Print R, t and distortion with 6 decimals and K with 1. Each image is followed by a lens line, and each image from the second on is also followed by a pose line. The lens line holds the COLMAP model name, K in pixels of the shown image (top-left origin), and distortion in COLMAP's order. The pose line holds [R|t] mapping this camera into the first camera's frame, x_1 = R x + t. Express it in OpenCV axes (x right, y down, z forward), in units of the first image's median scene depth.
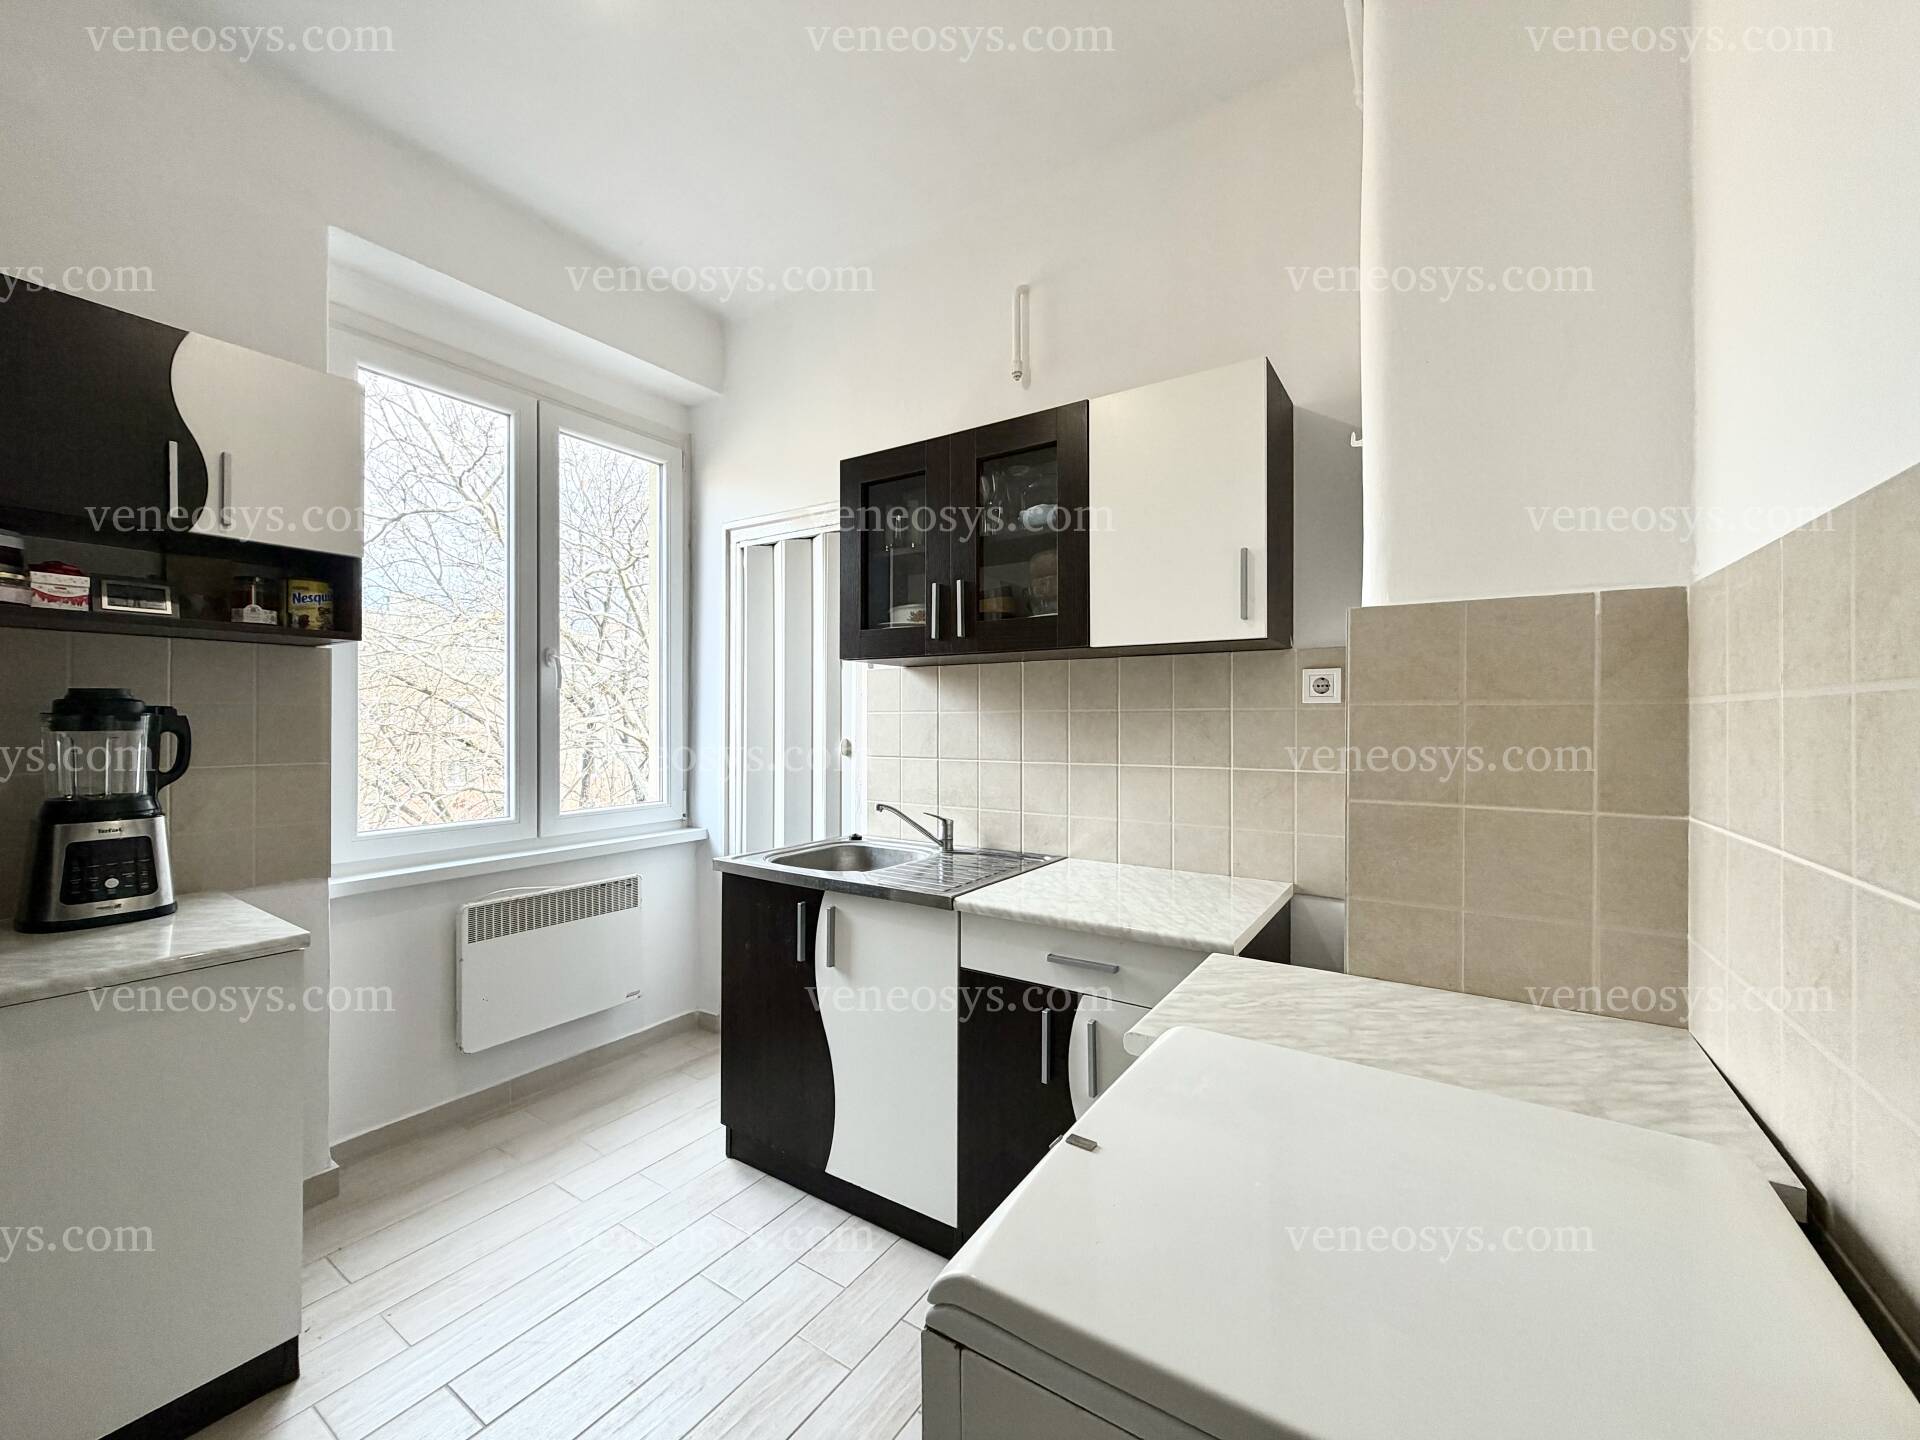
lens RADIAL K [[758.2, 0, 956.2], [0, 758.2, 719.1], [0, 0, 1]] dist [-0.000581, 0.000222]
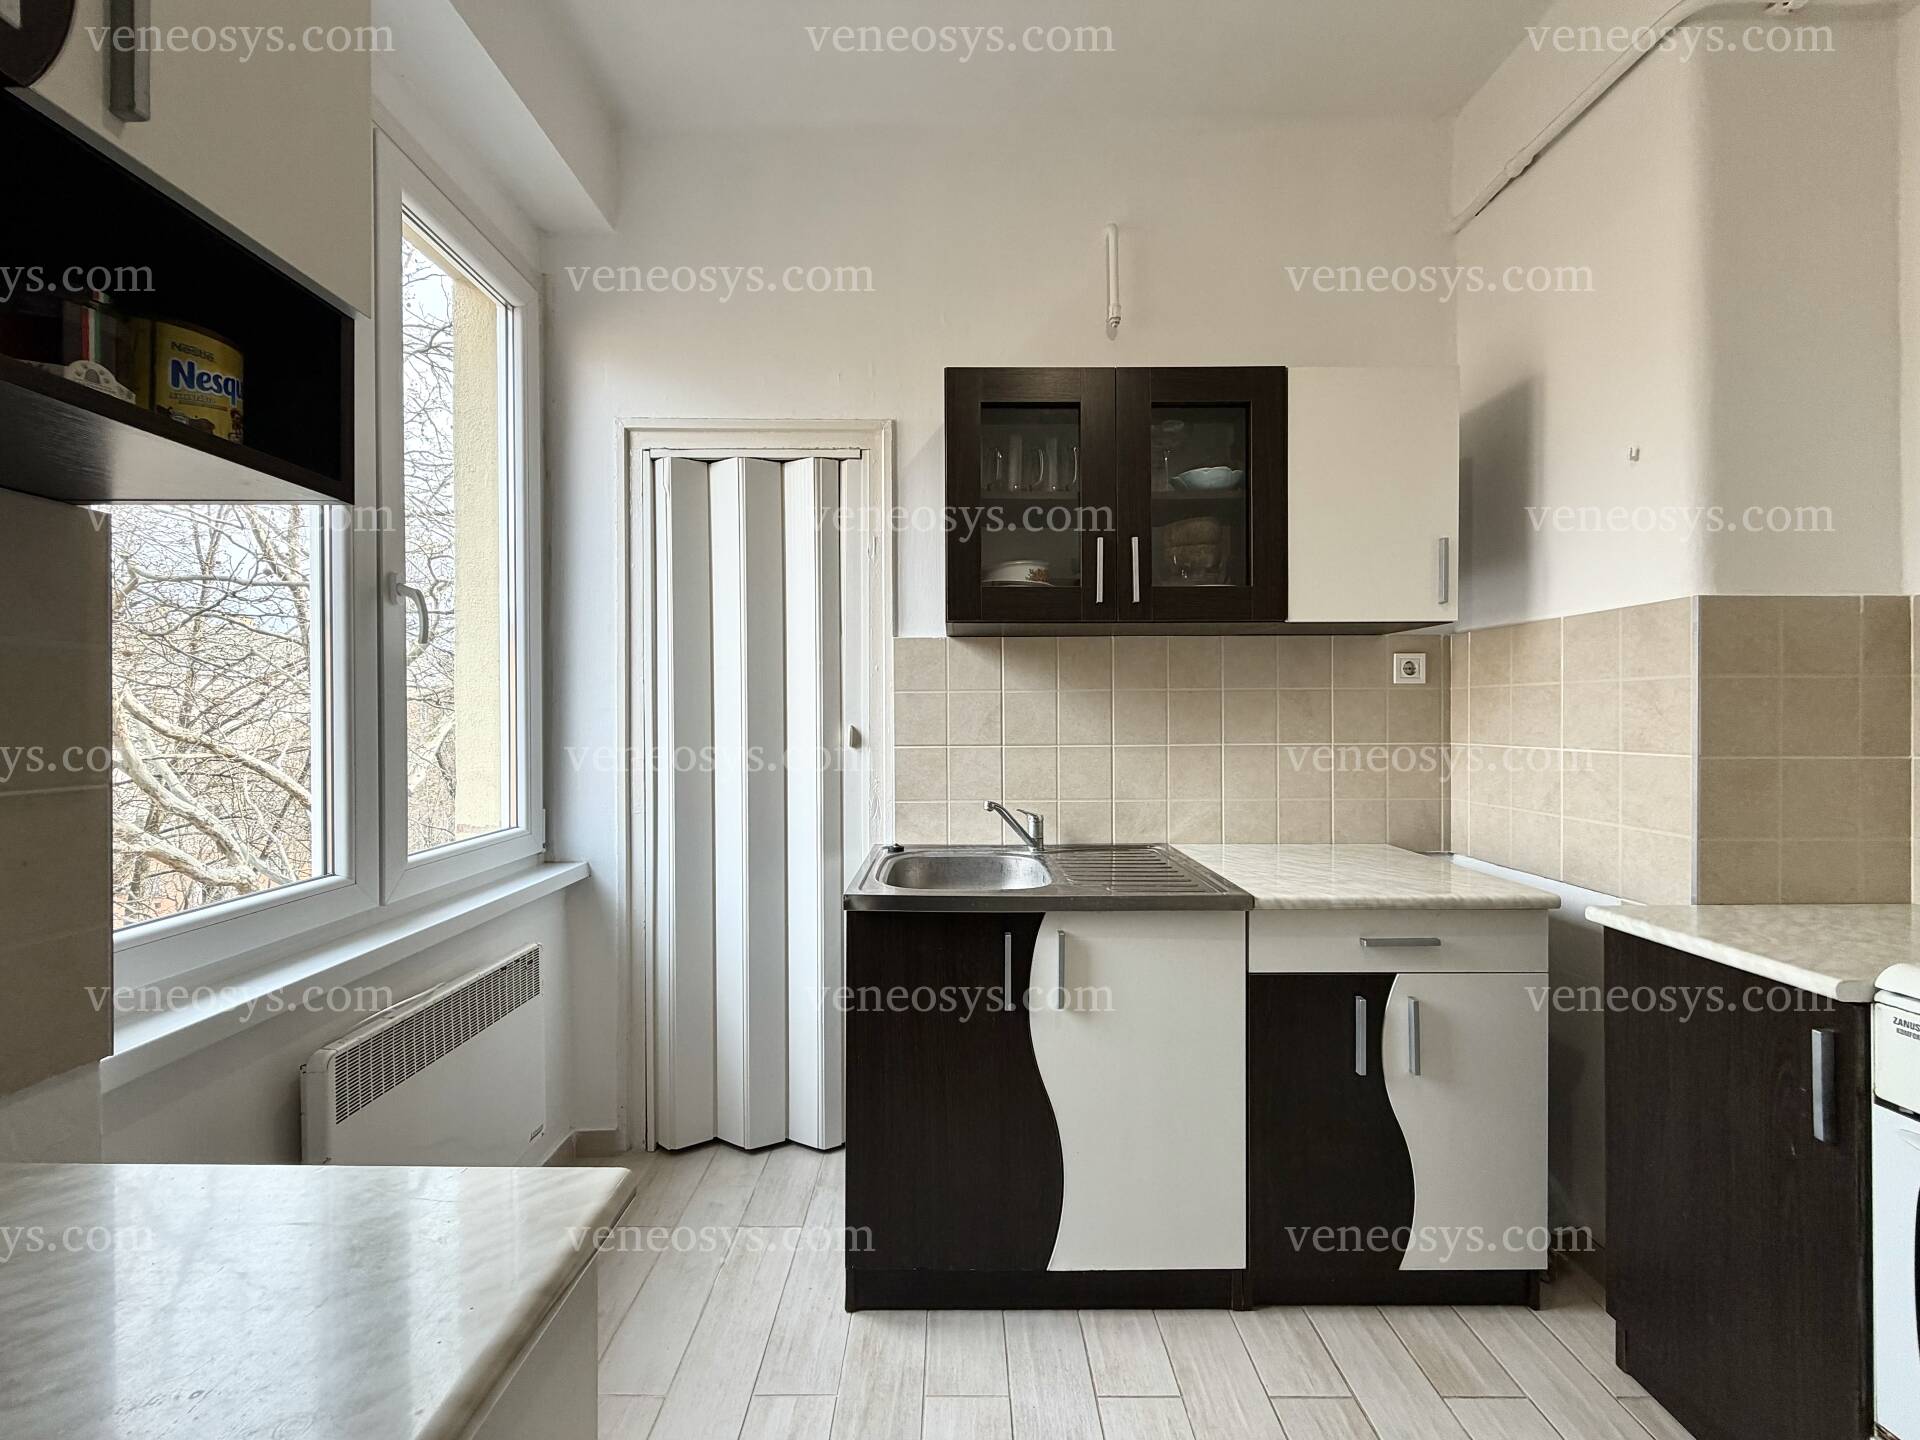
lens RADIAL K [[758.2, 0, 953.8], [0, 758.2, 717.7], [0, 0, 1]] dist [-0.000581, 0.000222]
pose [[0.836550, -0.006316, 0.547854, -0.675050], [0.004322, 0.999979, 0.004928, 0.020385], [-0.547874, -0.001755, 0.836559, 0.395901]]
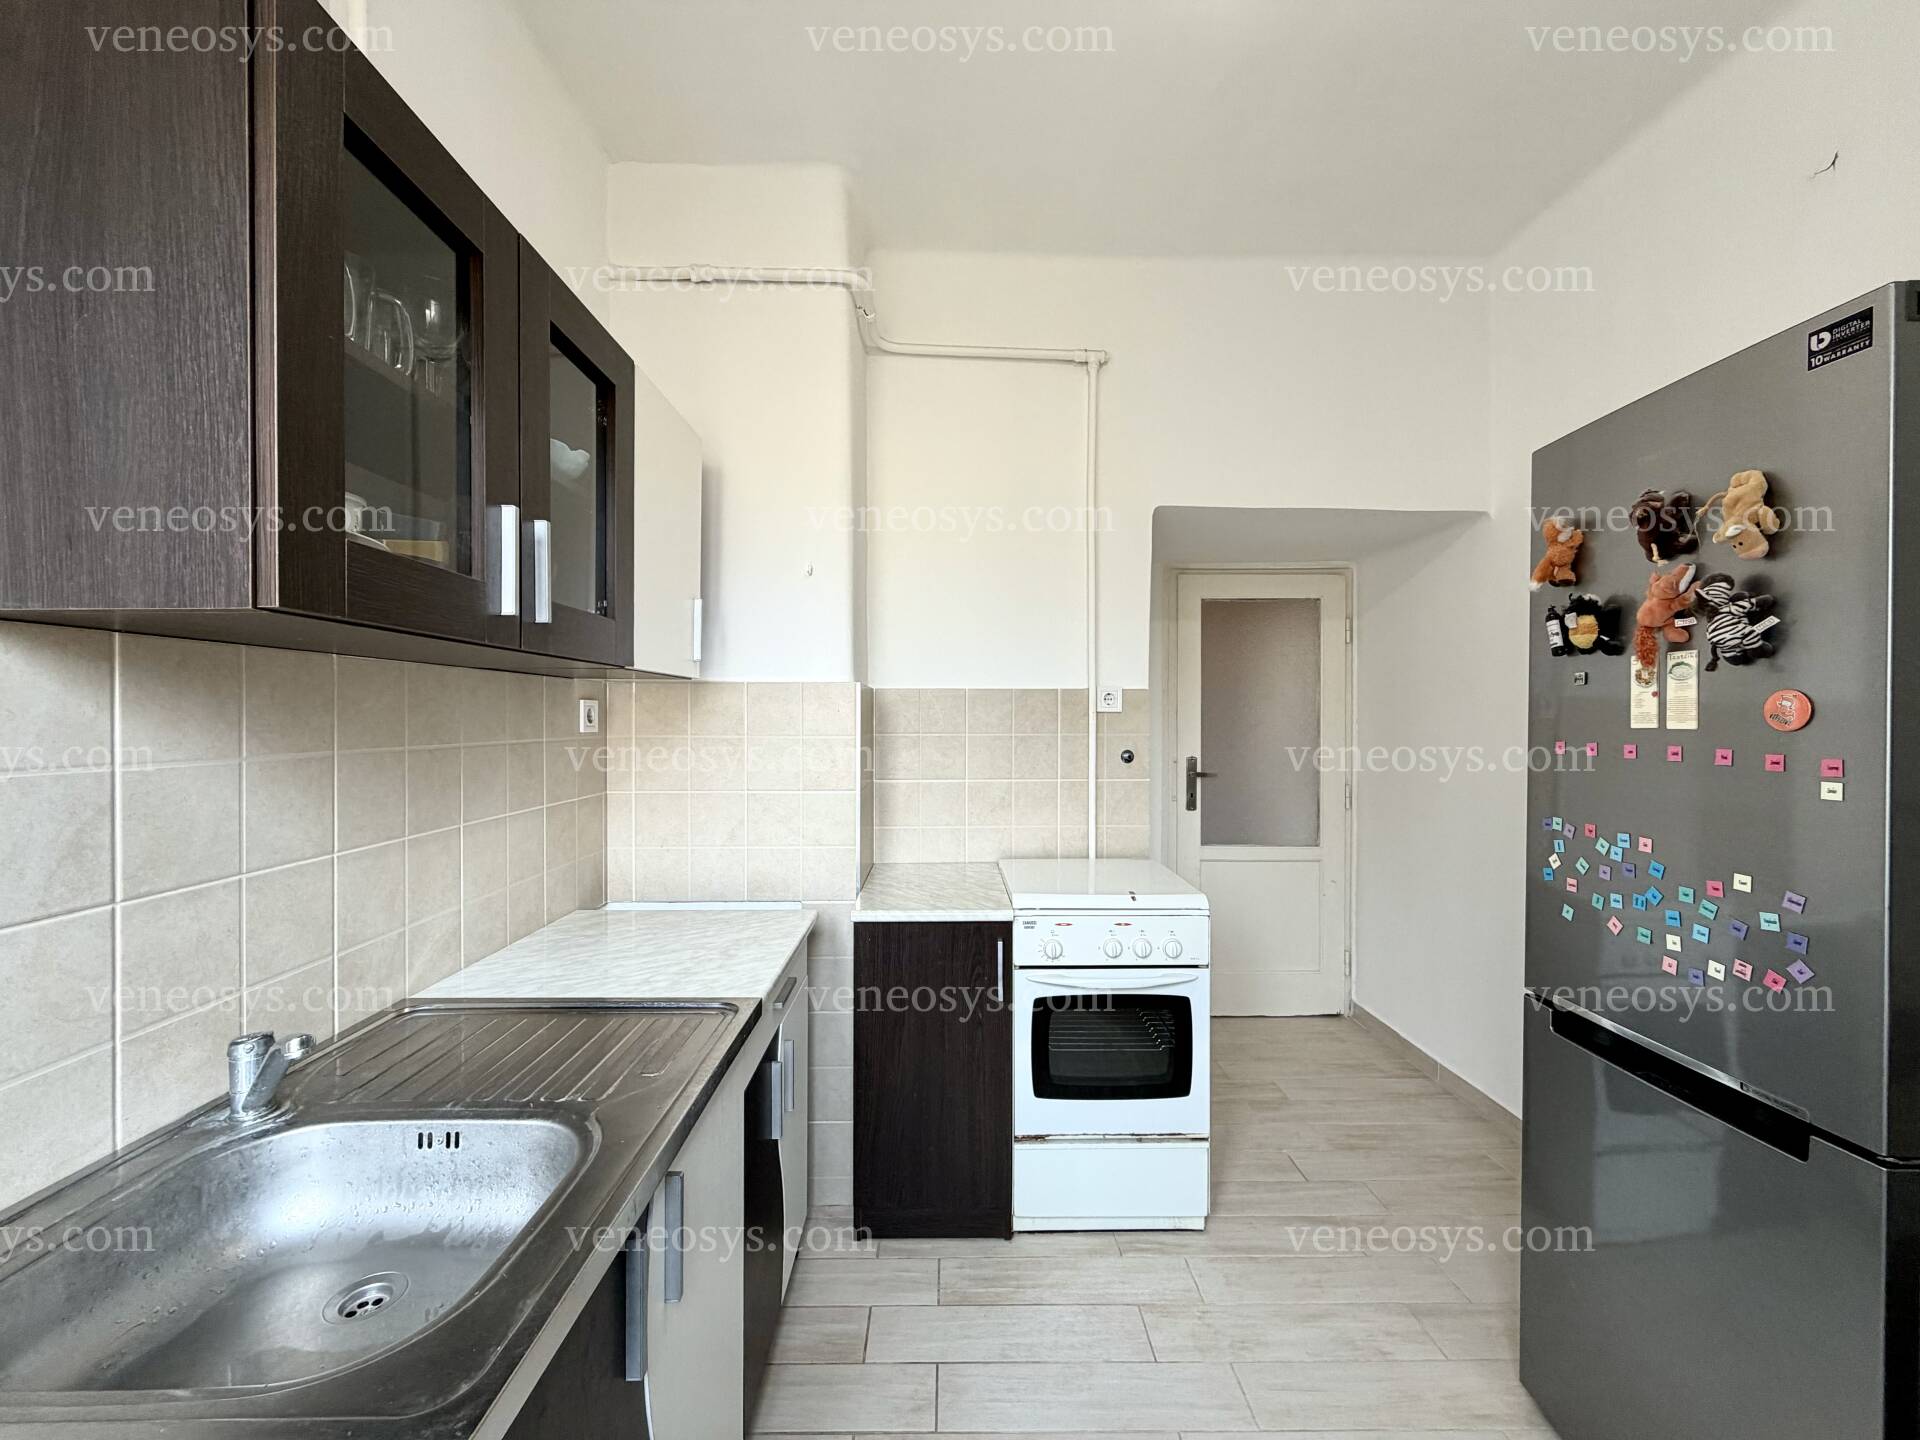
lens RADIAL K [[758.2, 0, 952.3], [0, 758.2, 713.7], [0, 0, 1]] dist [-0.000581, 0.000222]
pose [[-0.560012, 0.002658, 0.828480, -0.647197], [-0.001644, 0.999989, -0.004320, -0.040882], [-0.828483, -0.003782, -0.560001, 1.104314]]
